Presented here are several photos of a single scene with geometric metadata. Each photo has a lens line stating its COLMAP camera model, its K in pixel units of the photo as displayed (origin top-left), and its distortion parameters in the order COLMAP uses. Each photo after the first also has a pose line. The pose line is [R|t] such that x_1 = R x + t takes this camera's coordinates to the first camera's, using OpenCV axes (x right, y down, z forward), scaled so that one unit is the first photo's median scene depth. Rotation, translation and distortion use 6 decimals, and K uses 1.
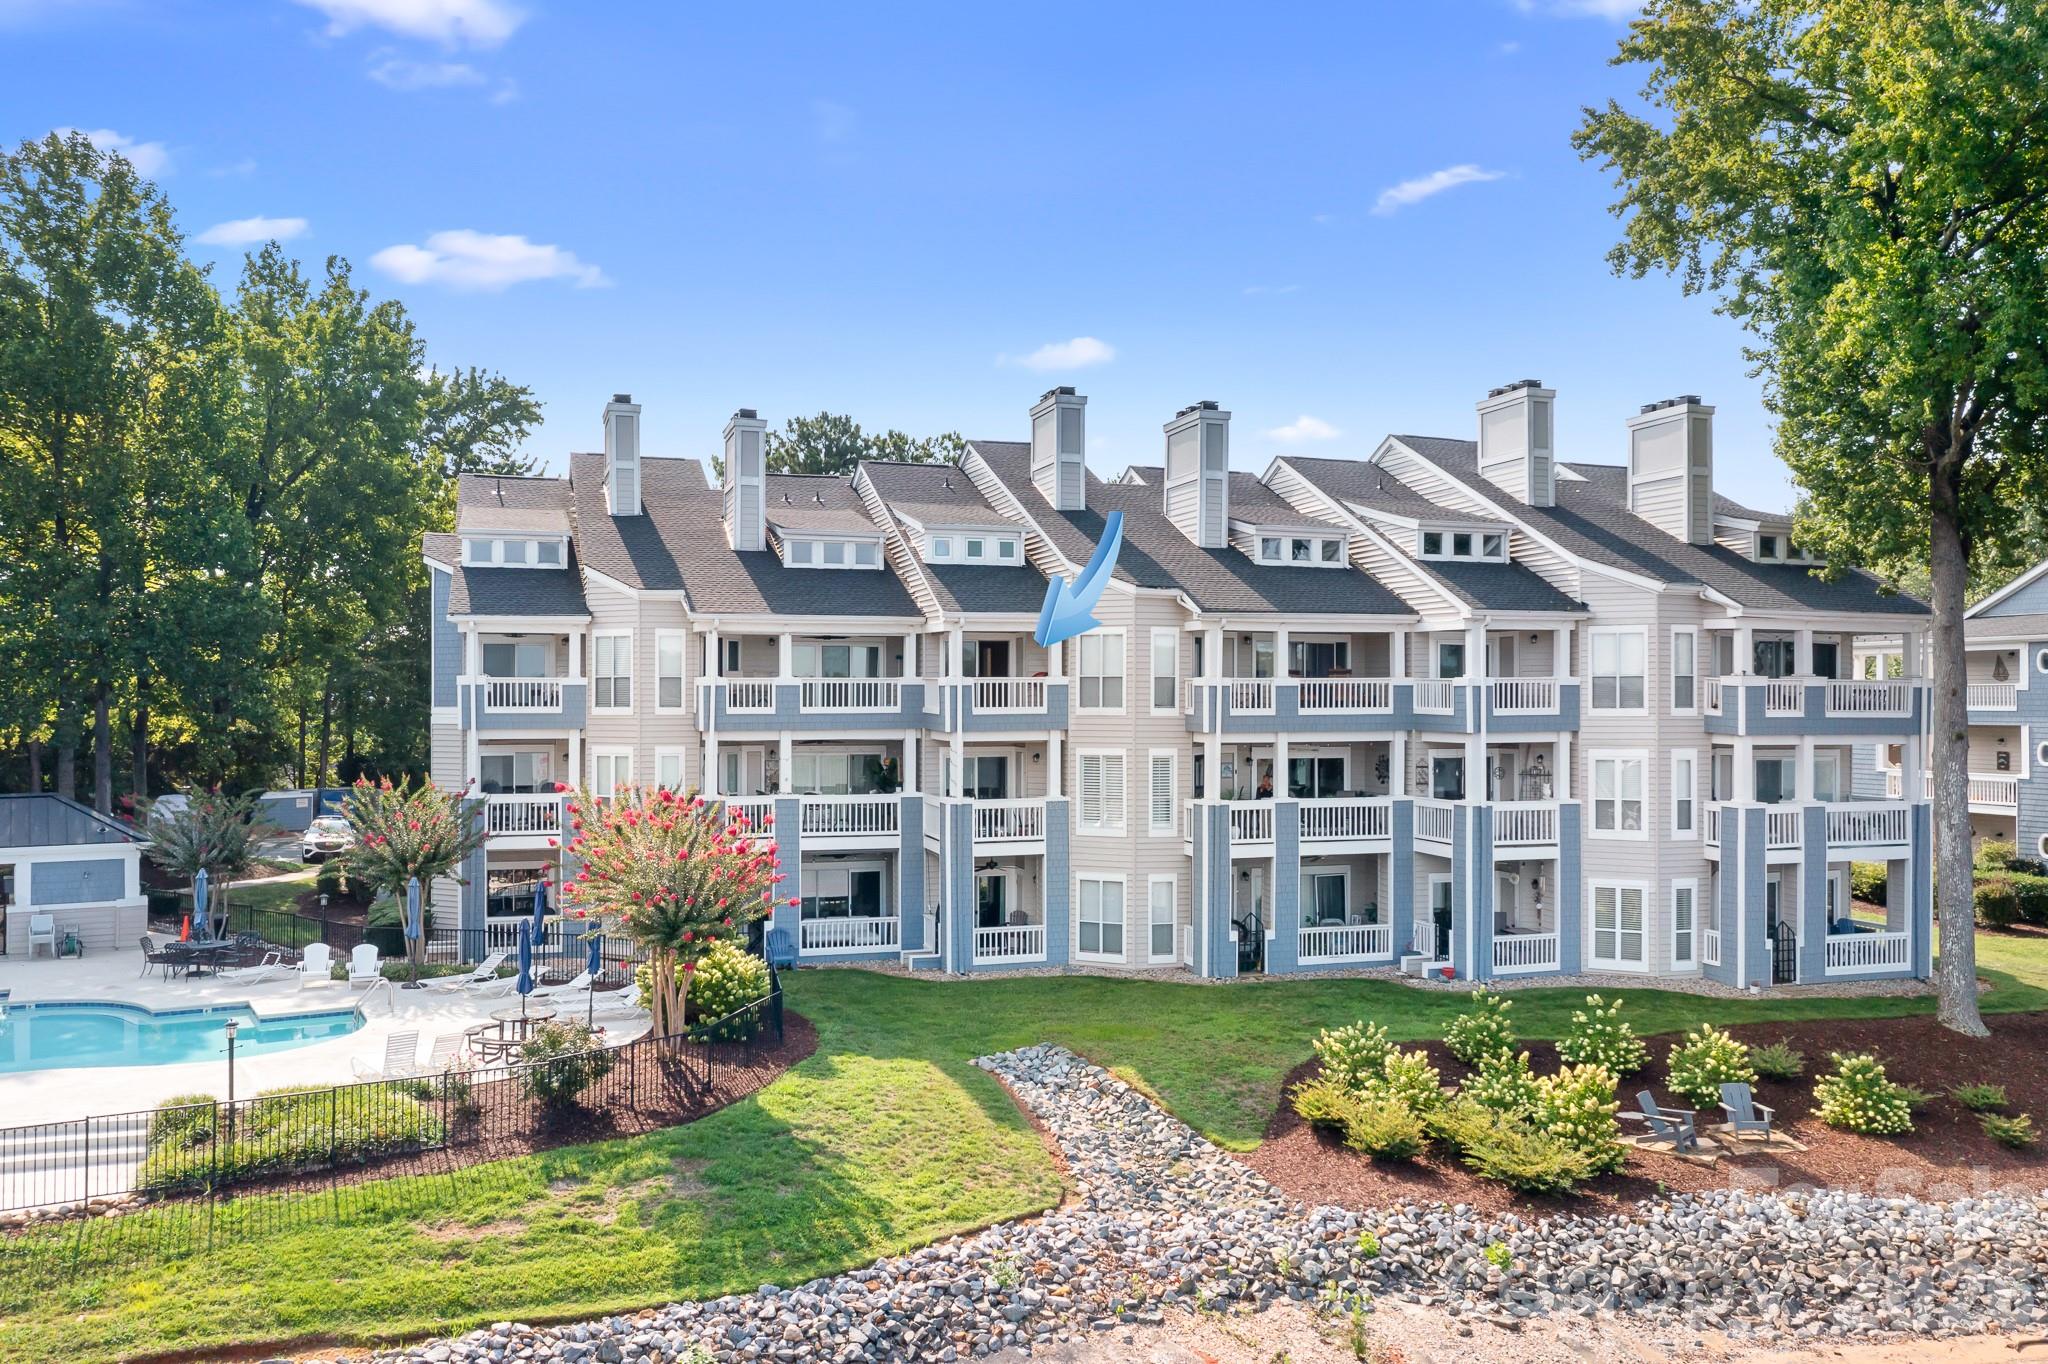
lens RADIAL K [[1620.9, 0, 1024.0], [0, 1620.9, 682.0], [0, 0, 1]] dist [-0.009361, -0.002775]
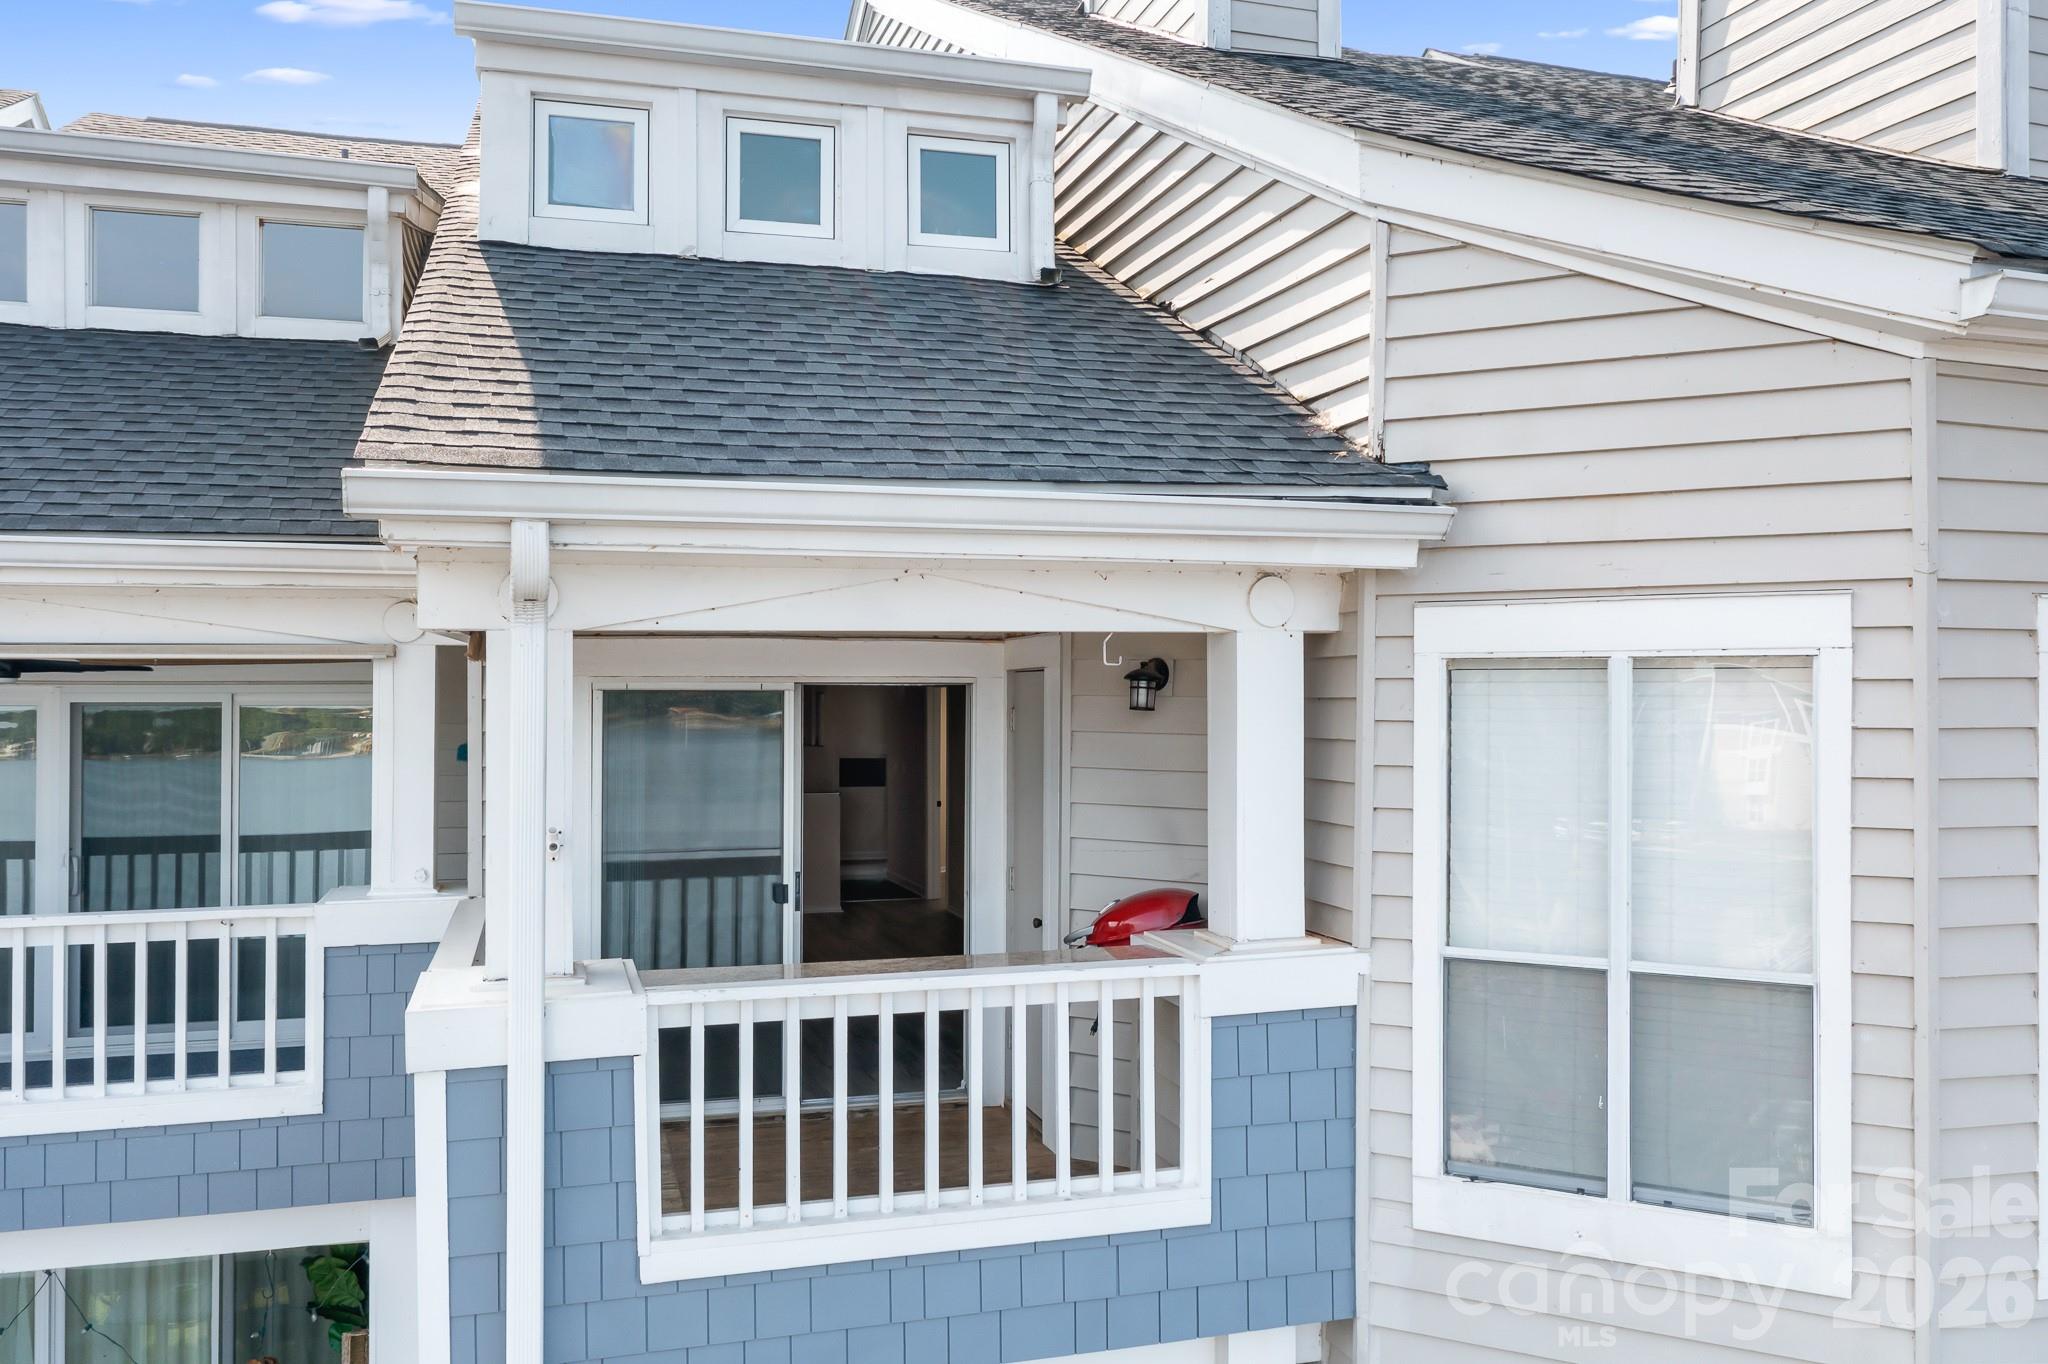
lens RADIAL K [[1620.9, 0, 1024.0], [0, 1620.9, 682.0], [0, 0, 1]] dist [-0.009361, -0.002775]
pose [[0.999735, -0.000083, -0.023034, 0.000952], [0.000202, 0.999987, 0.005173, -0.029644], [0.023034, -0.005176, 0.999721, 0.890528]]
